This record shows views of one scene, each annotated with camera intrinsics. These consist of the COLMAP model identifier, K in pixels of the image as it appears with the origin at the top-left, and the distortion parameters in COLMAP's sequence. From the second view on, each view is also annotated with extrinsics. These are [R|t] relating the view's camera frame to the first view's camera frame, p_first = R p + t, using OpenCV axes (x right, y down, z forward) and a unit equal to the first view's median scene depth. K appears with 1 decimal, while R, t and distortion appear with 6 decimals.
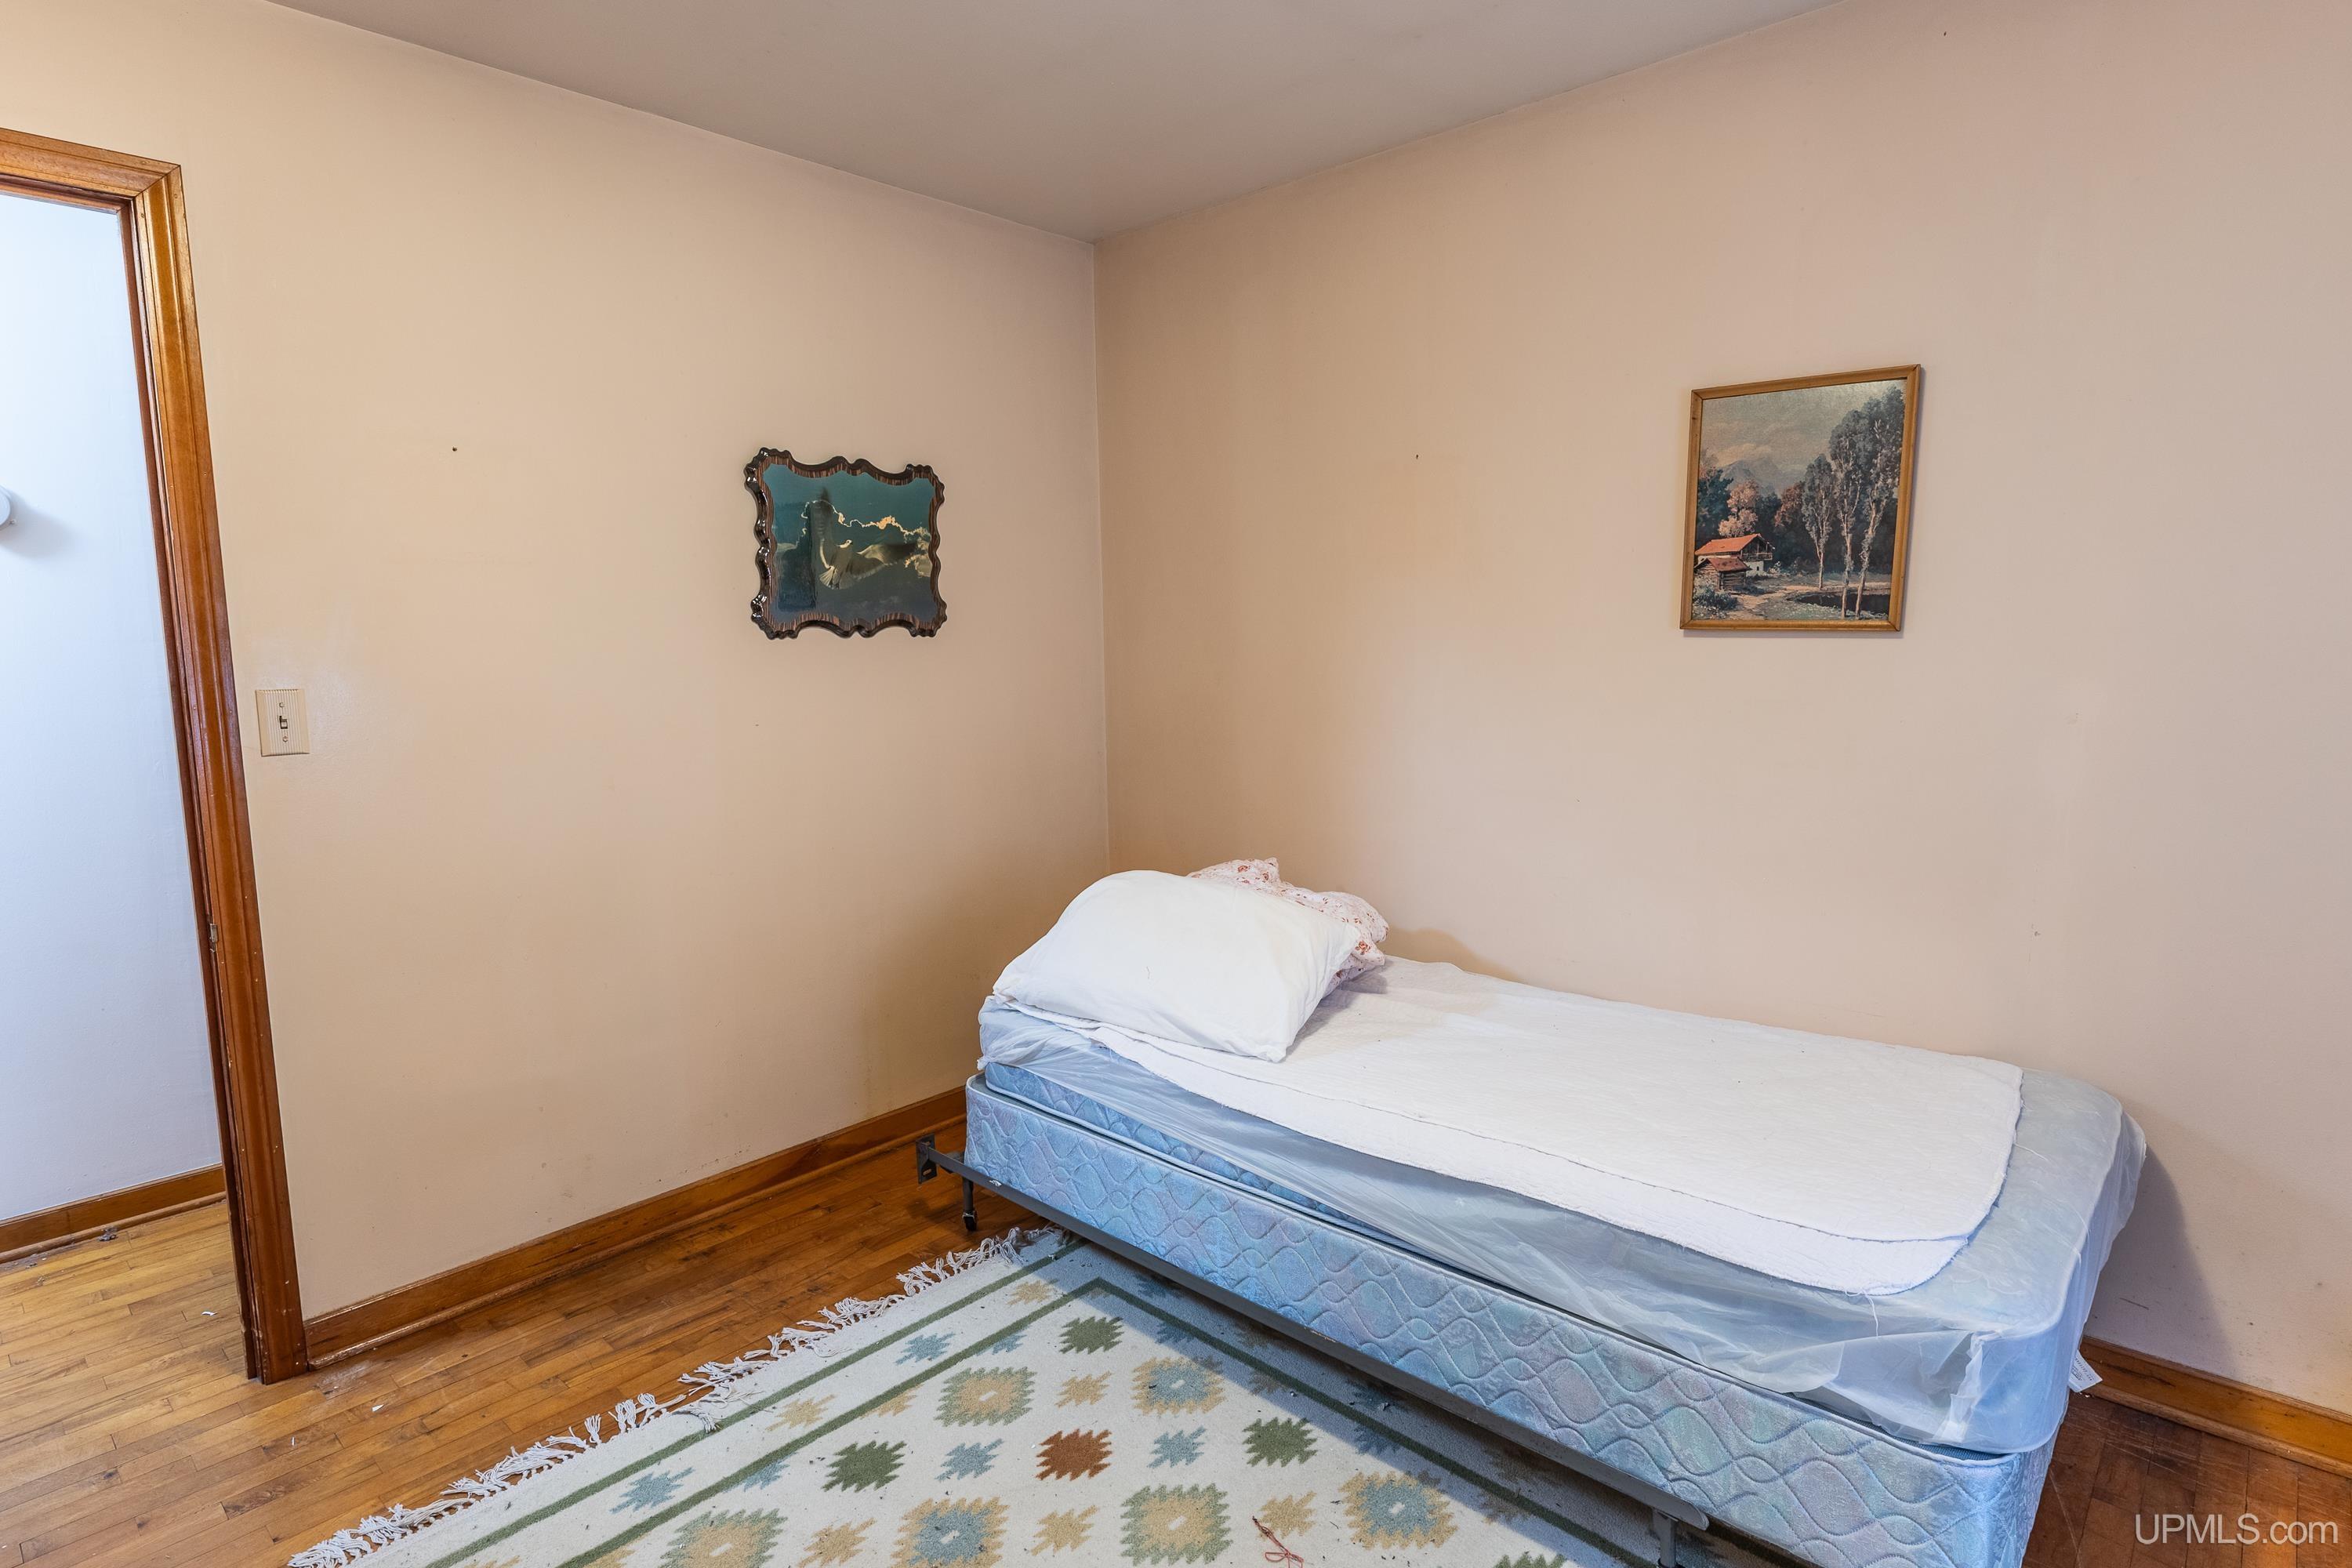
lens RADIAL K [[1216.0, 0, 1169.5], [0, 1216.0, 777.3], [0, 0, 1]] dist [-0.004056, -0.000888]
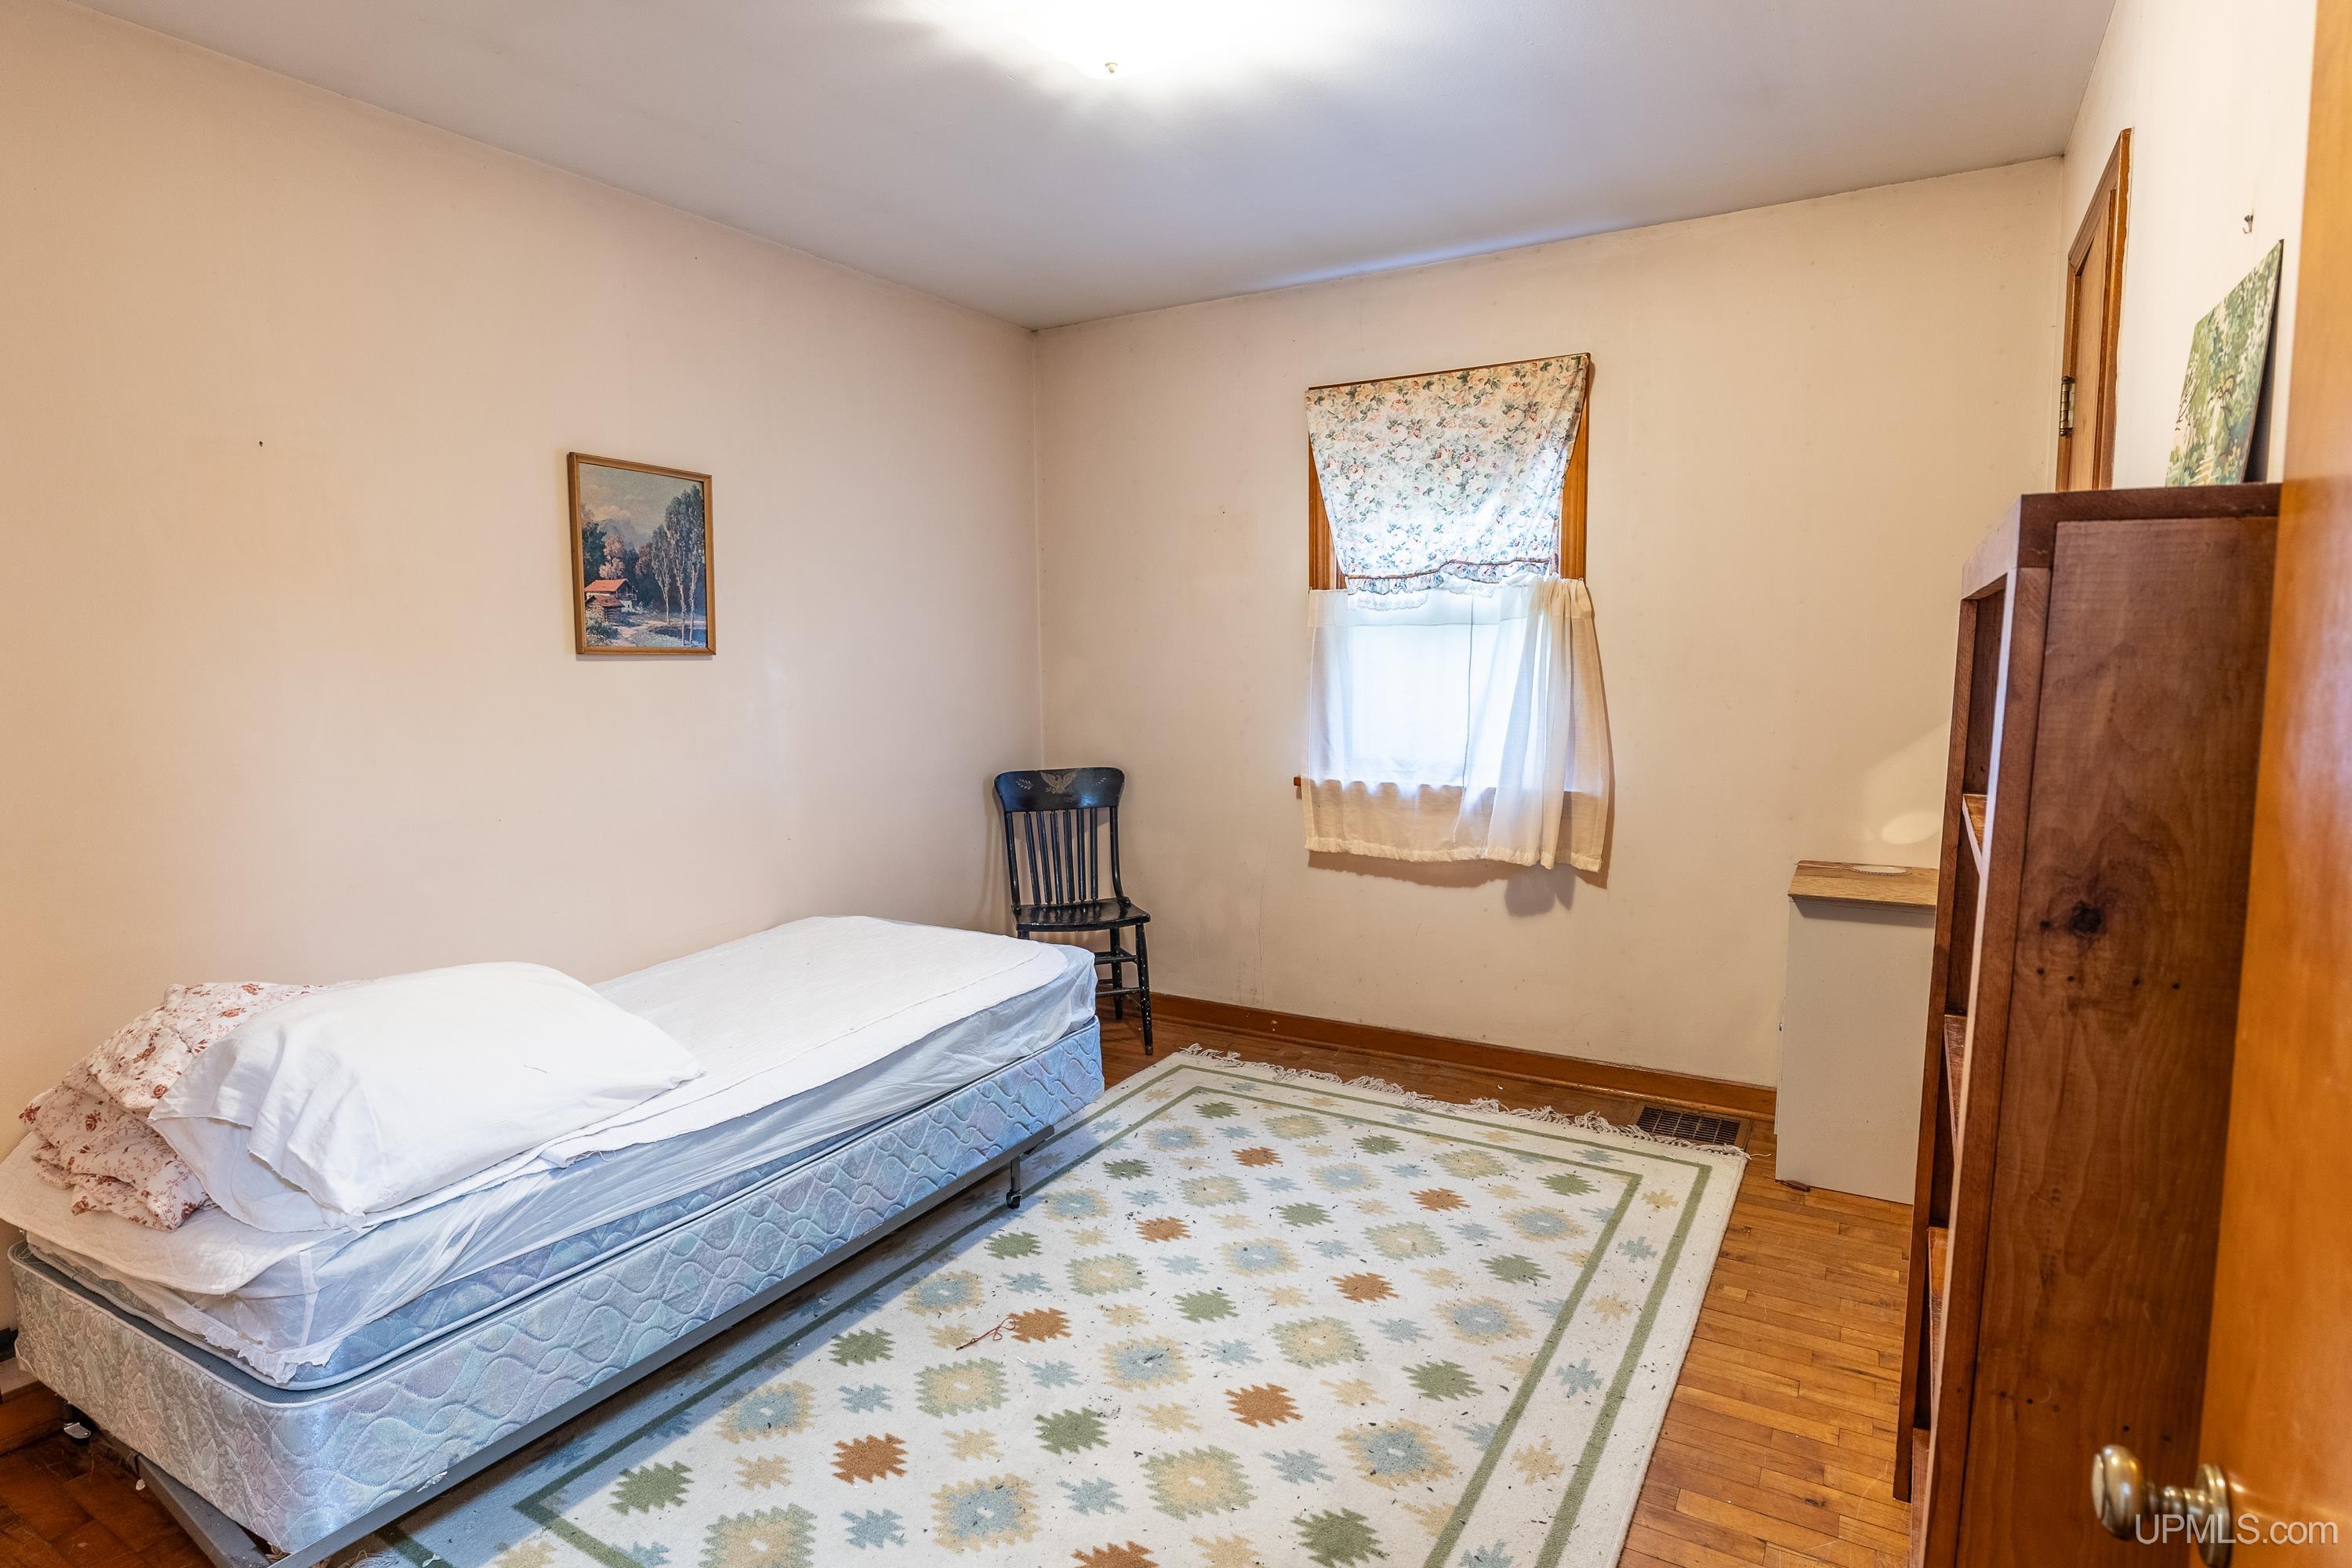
lens RADIAL K [[1277.9, 0, 1166.3], [0, 1277.9, 774.5], [0, 0, 1]] dist [0.005001, -0.003825]
pose [[-0.217161, -0.084504, 0.972471, -0.970541], [0.133219, 0.984359, 0.115286, -0.079851], [-0.967003, 0.154587, -0.202507, 0.771891]]
